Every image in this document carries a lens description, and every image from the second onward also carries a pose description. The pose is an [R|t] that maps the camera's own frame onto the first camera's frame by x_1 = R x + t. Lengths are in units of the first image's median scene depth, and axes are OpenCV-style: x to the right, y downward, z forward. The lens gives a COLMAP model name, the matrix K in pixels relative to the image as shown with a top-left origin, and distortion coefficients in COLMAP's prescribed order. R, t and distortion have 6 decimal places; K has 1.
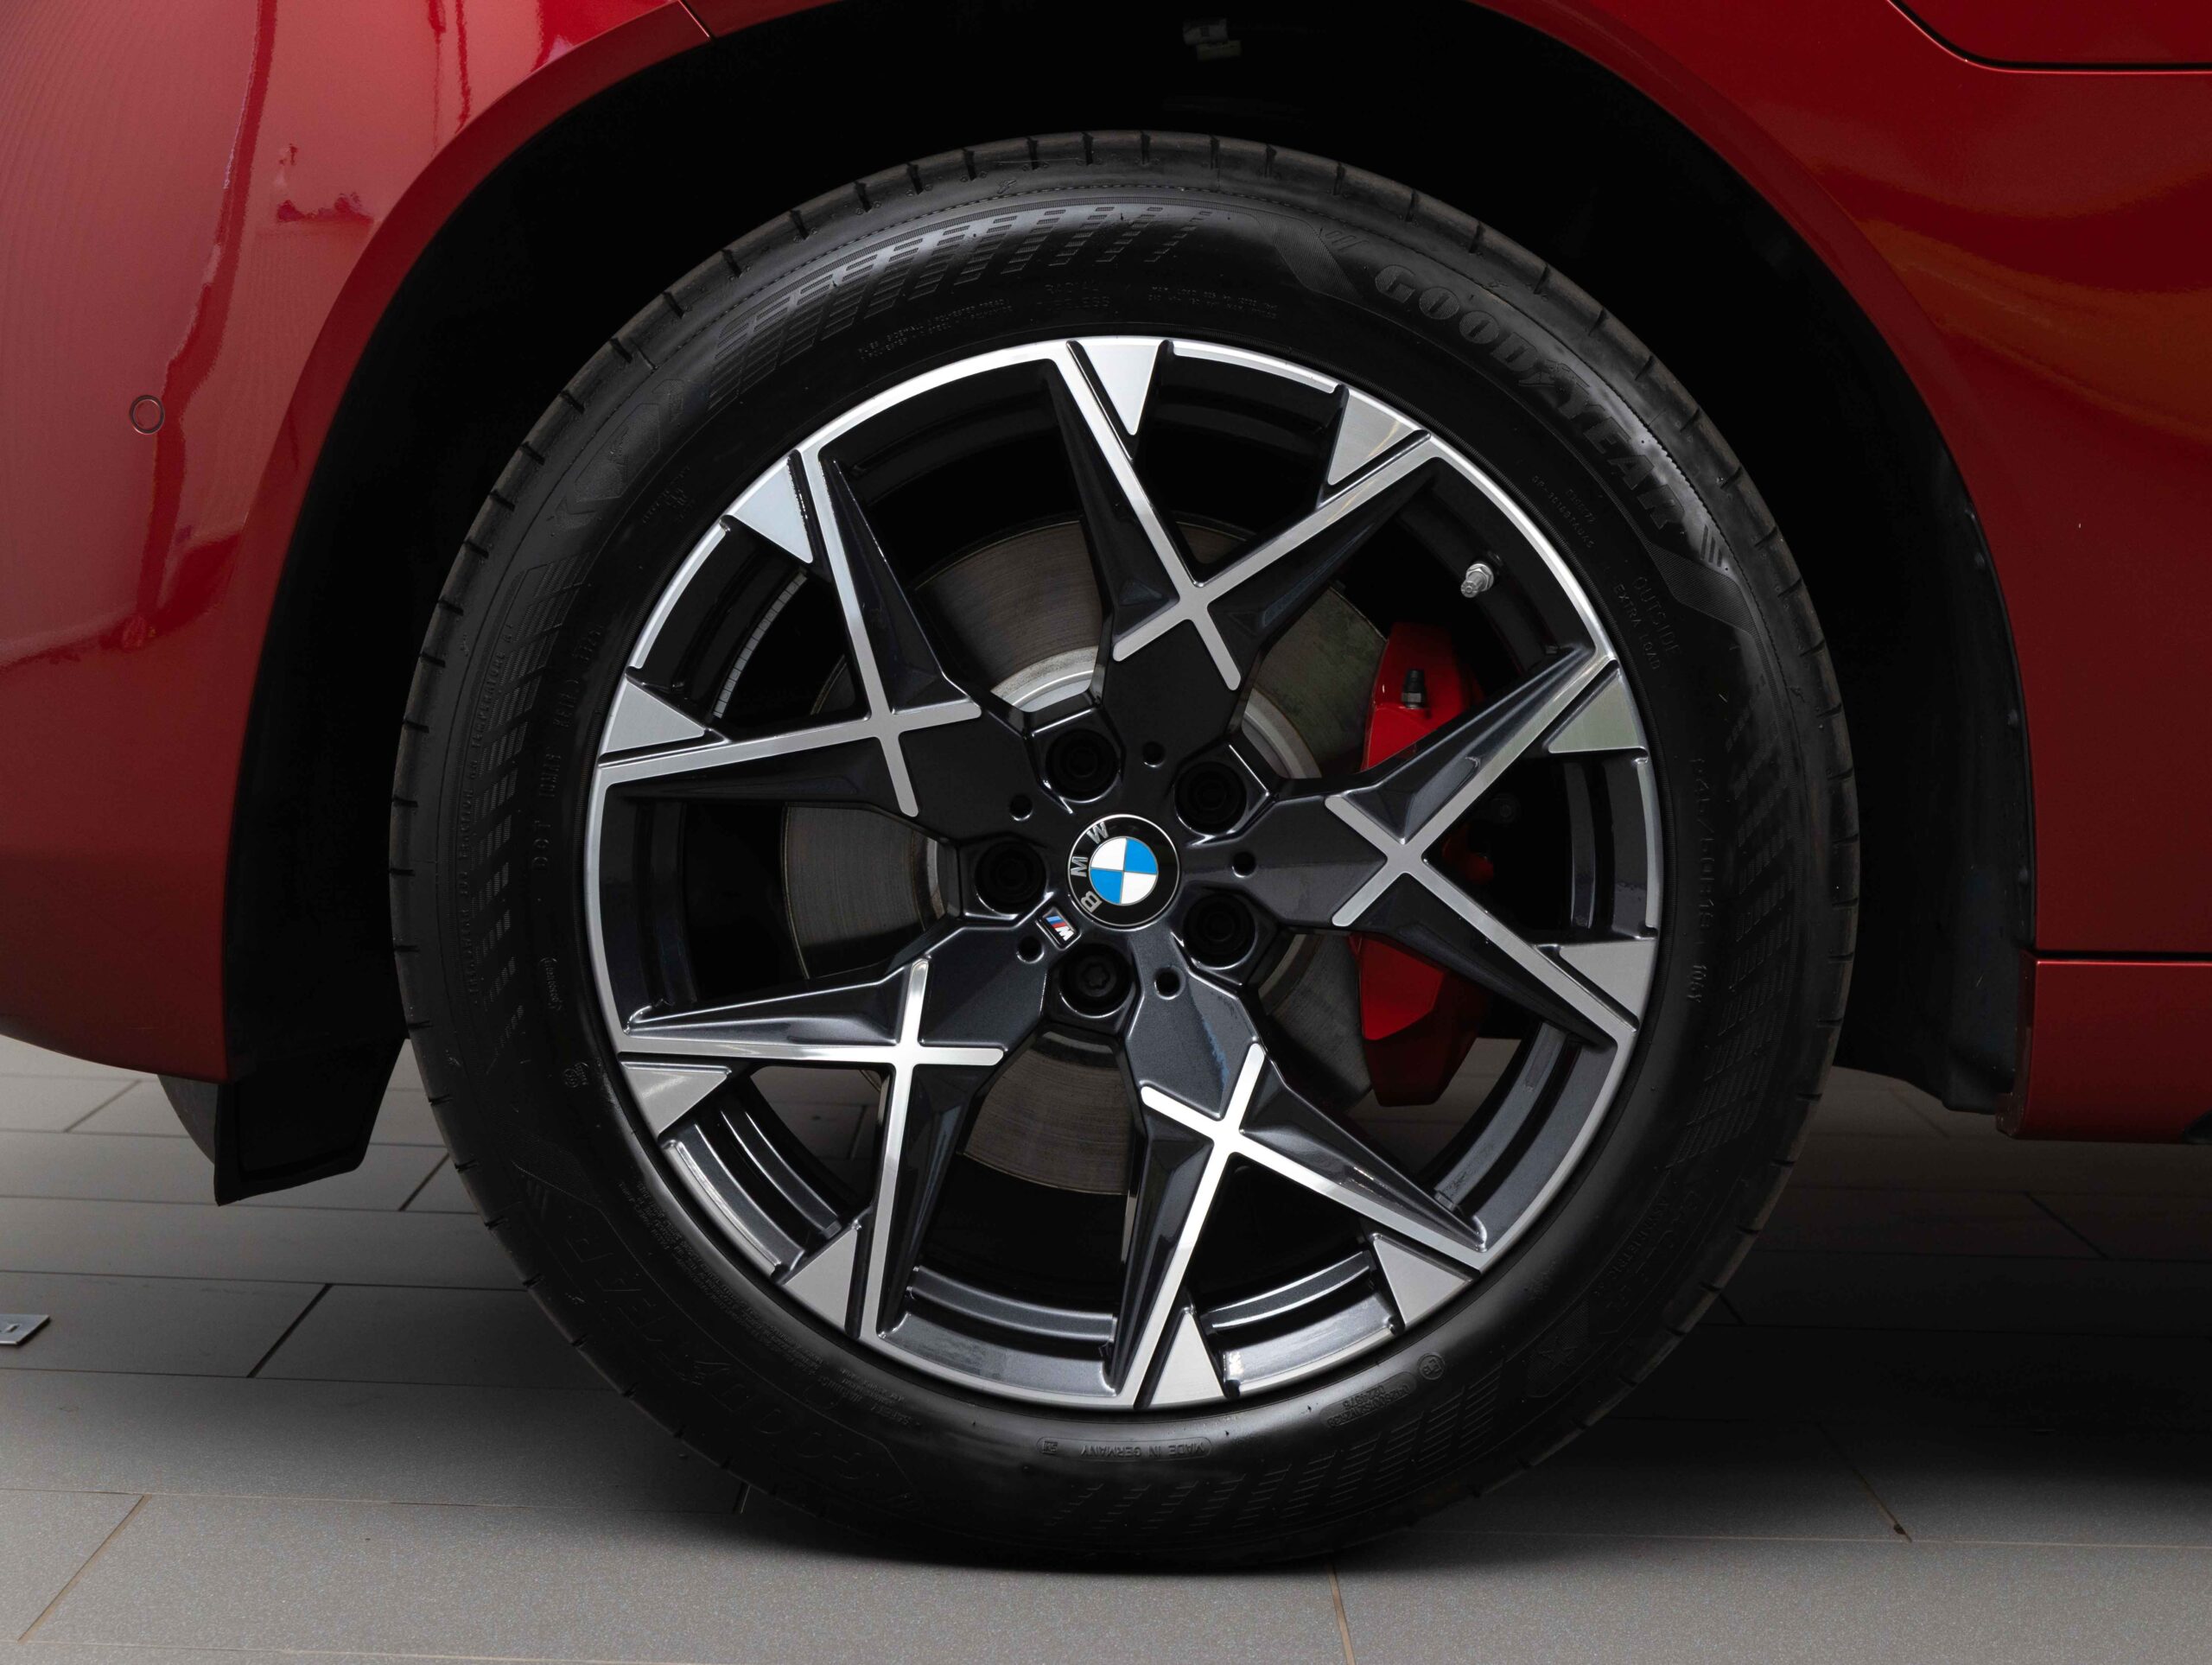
lens RADIAL K [[4404.8, 0, 1108.6], [0, 4404.8, 835.6], [0, 0, 1]] dist [-0.109751, 0.000000]
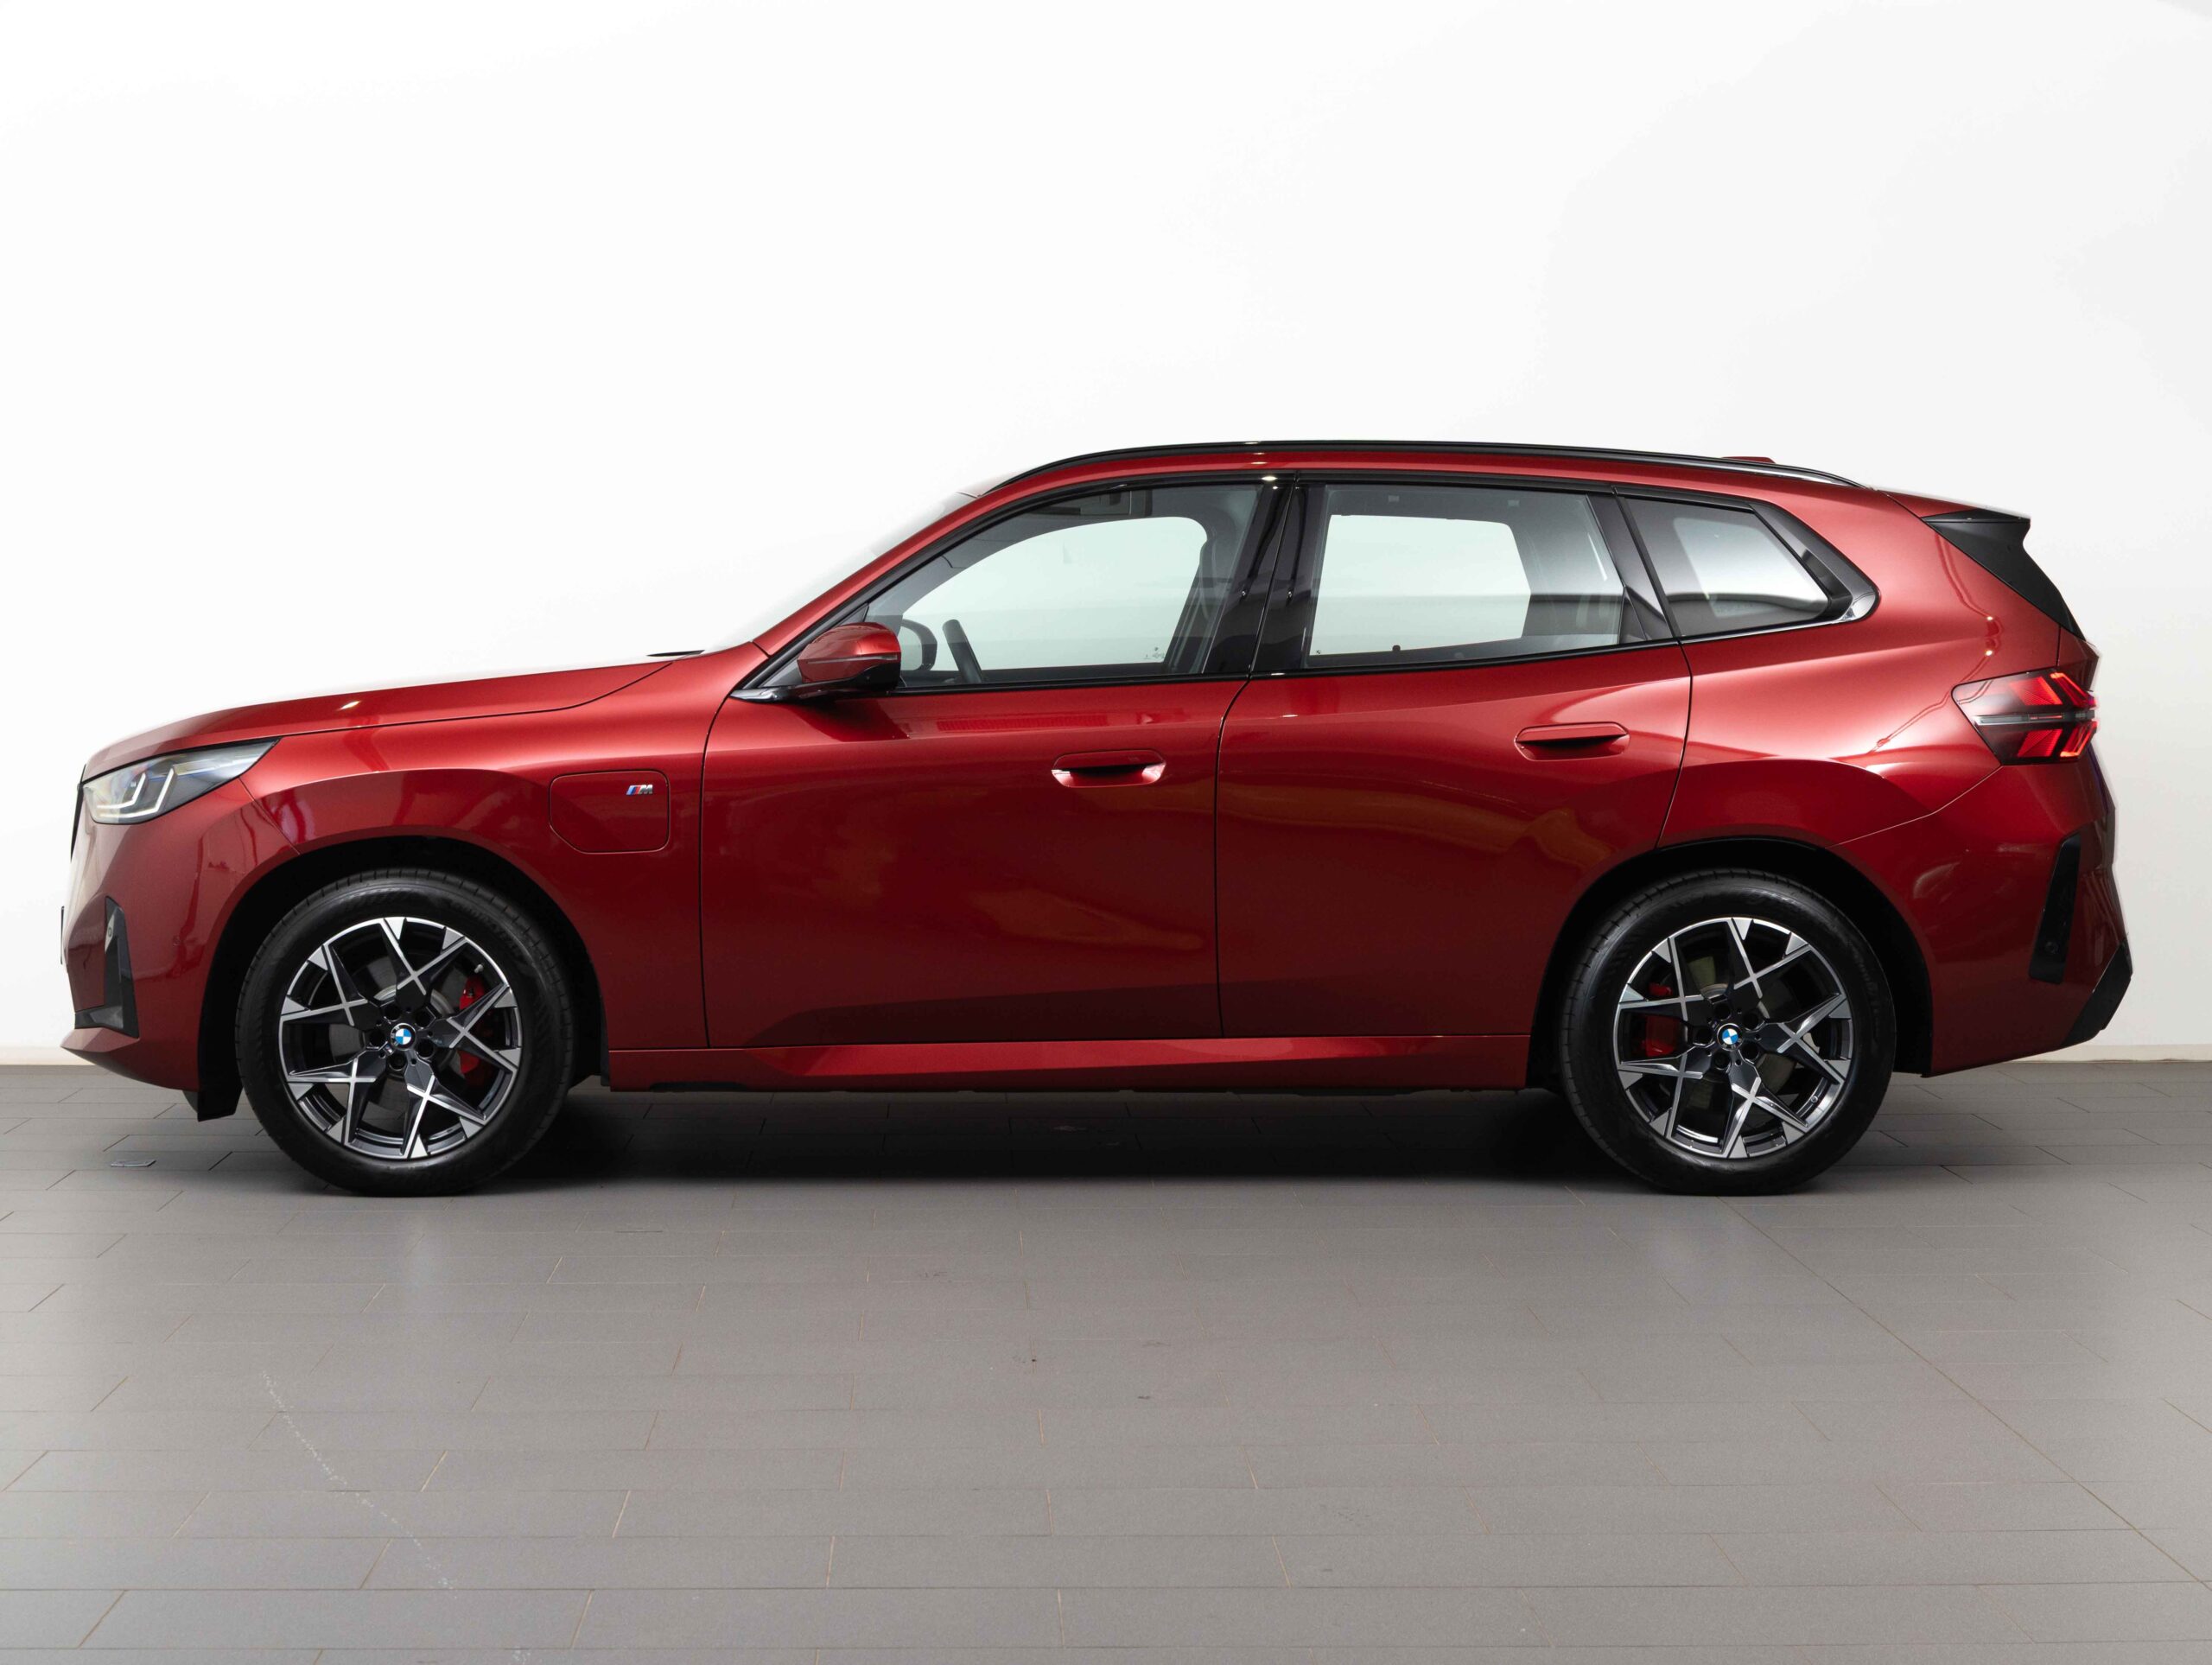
lens RADIAL K [[3597.2, 0, 1103.1], [0, 3597.2, 826.6], [0, 0, 1]] dist [-0.083421, 0.000000]
pose [[0.999007, -0.029529, 0.033359, 0.592642], [0.030556, 0.999062, -0.030688, -0.070709], [-0.032421, 0.031677, 0.998972, -2.618960]]
